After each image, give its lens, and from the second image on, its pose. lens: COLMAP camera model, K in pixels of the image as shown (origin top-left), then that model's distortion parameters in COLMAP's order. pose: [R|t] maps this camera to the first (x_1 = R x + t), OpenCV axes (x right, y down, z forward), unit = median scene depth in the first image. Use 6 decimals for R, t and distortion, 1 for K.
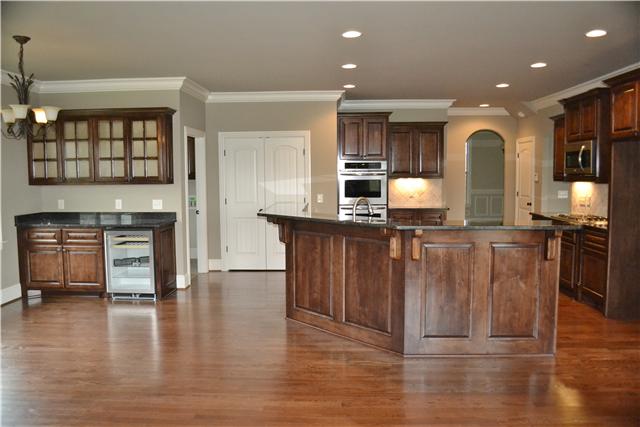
lens RADIAL K [[508.1, 0, 320.0], [0, 508.1, 213.5], [0, 0, 1]] dist [-0.045999, -0.003014]
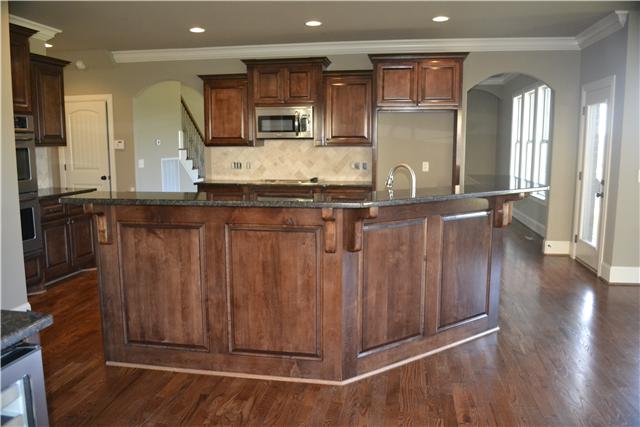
lens RADIAL K [[508.1, 0, 320.0], [0, 508.1, 213.5], [0, 0, 1]] dist [-0.045999, -0.003014]
pose [[0.127044, -0.132176, 0.983051, -0.643688], [0.084842, 0.988898, 0.121998, -0.057690], [-0.988262, 0.067904, 0.136848, 0.994201]]
